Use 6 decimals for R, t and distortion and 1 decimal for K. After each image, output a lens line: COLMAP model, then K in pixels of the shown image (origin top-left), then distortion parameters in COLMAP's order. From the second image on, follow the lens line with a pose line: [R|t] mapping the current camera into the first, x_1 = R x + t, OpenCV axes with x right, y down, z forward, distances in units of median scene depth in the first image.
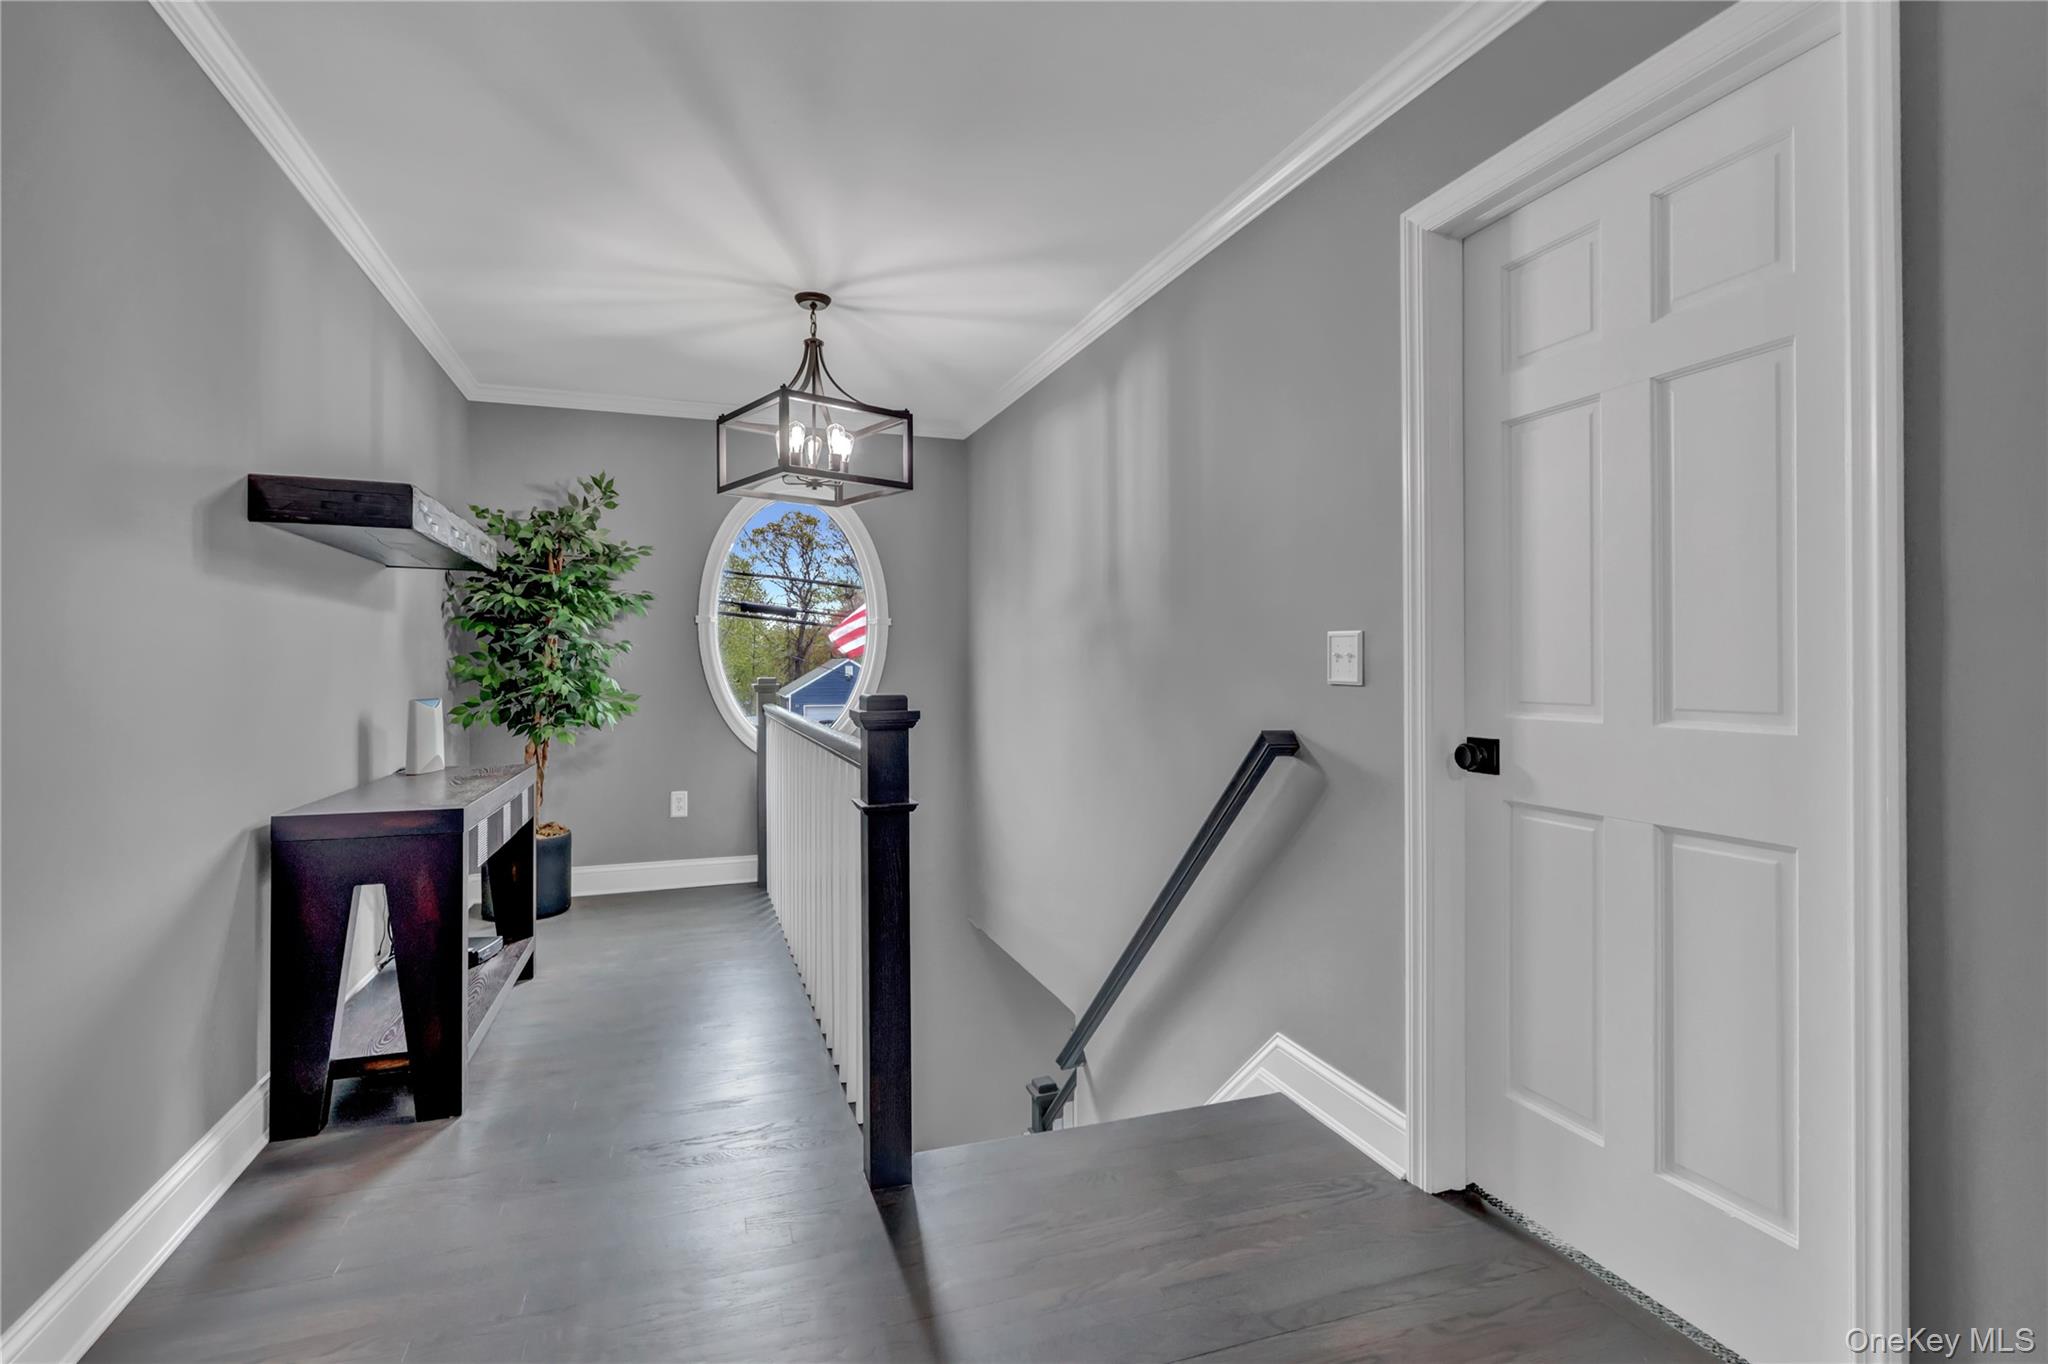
lens RADIAL K [[974.6, 0, 1023.2], [0, 974.6, 660.3], [0, 0, 1]] dist [-0.000392, -0.000003]
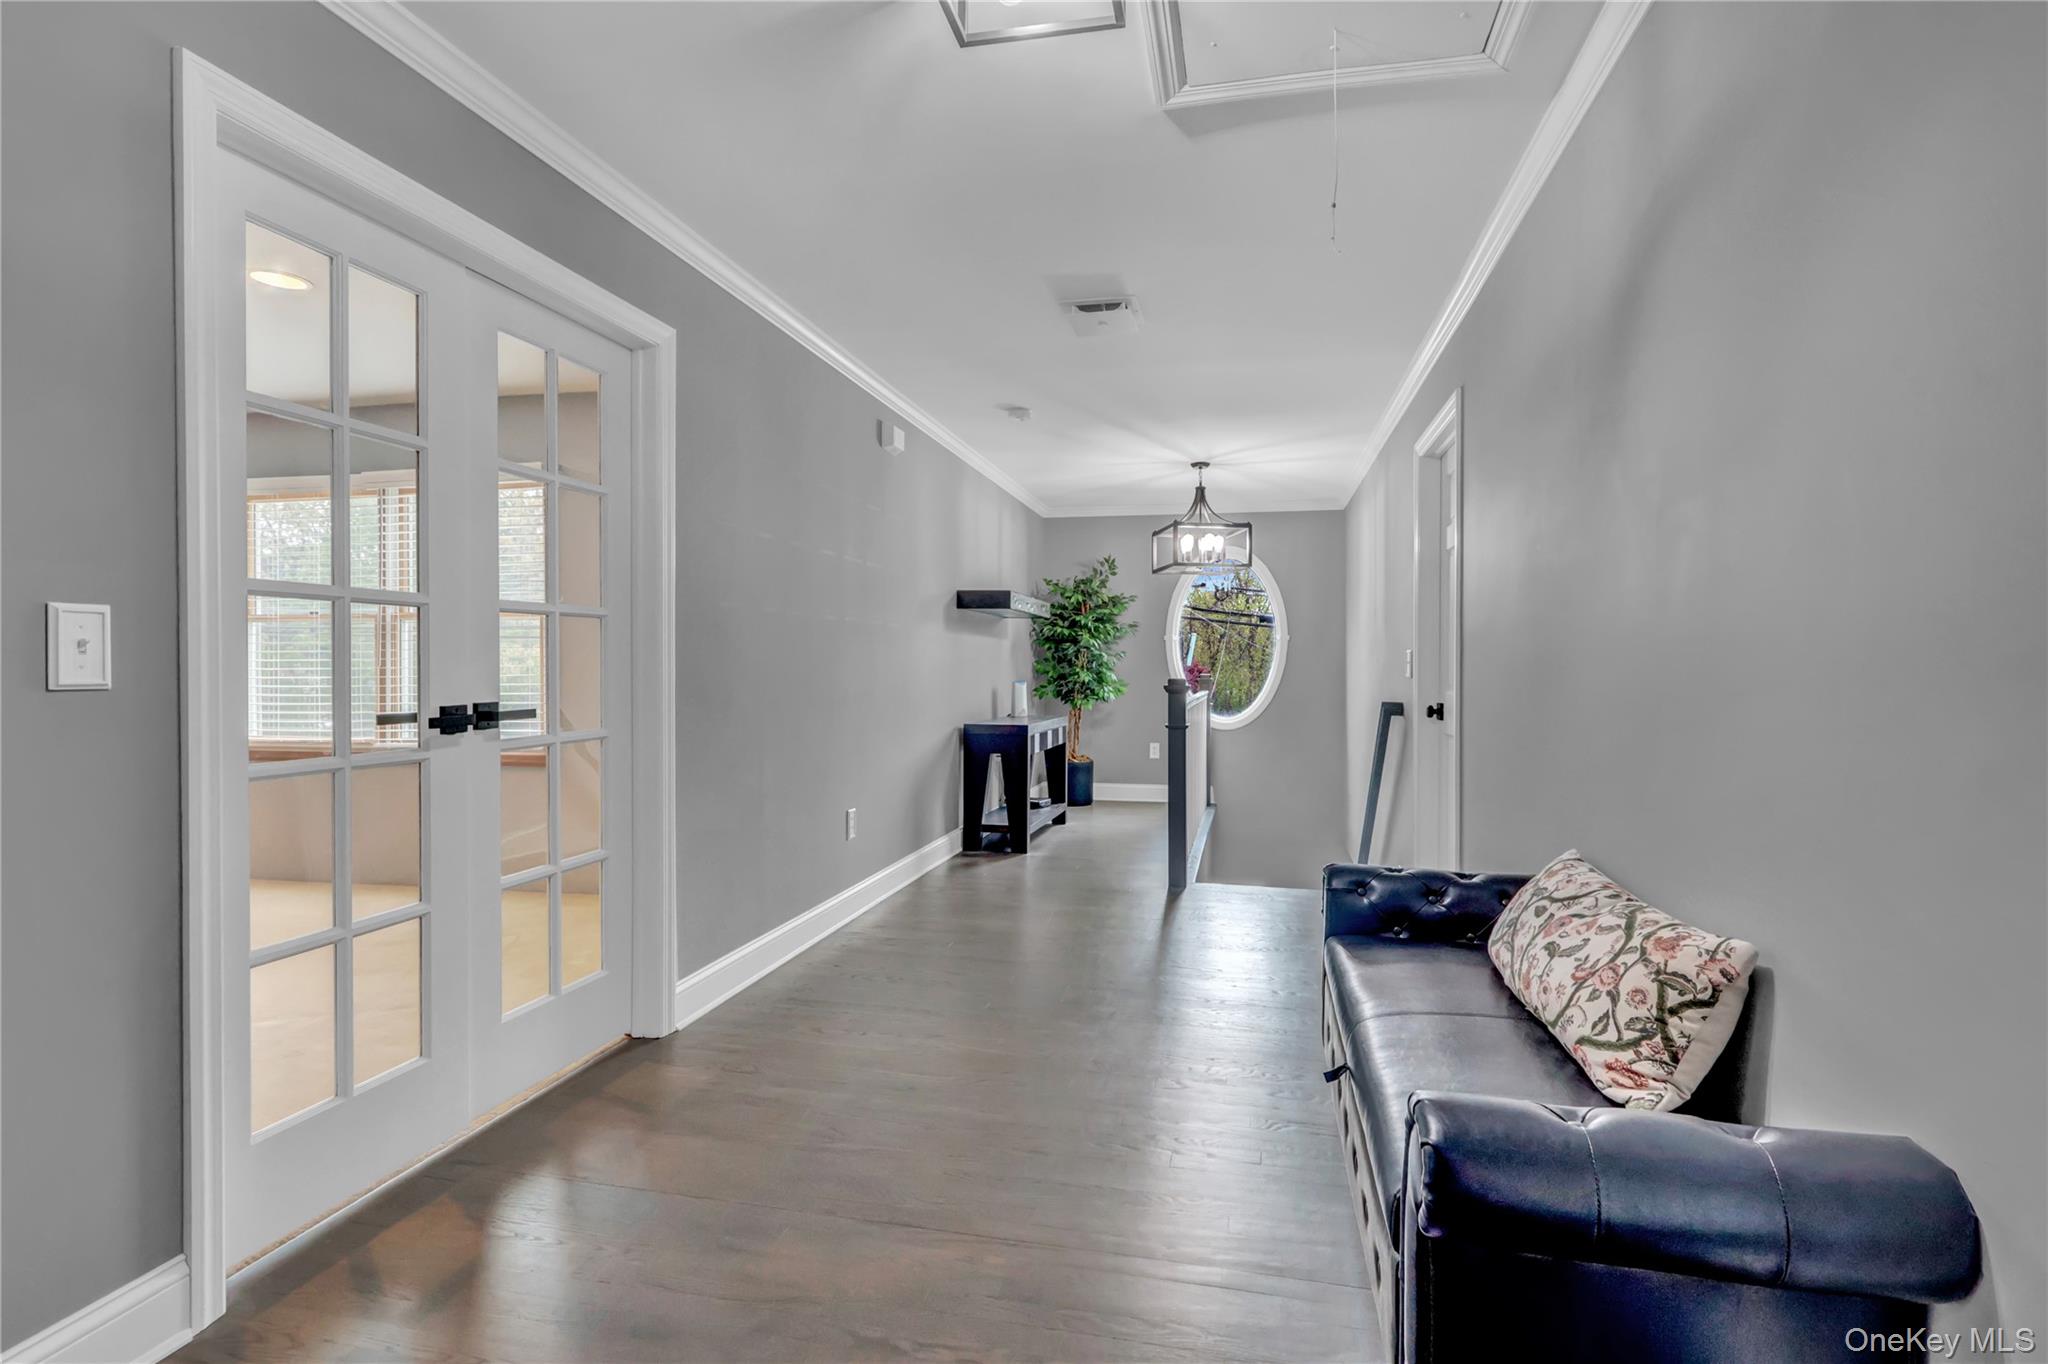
lens RADIAL K [[974.6, 0, 1023.2], [0, 974.6, 660.3], [0, 0, 1]] dist [-0.000392, -0.000003]
pose [[0.841521, 0.002329, -0.540219, 0.404880], [-0.003518, 0.999993, -0.001168, -0.002527], [0.540213, 0.002883, 0.841524, -0.583536]]
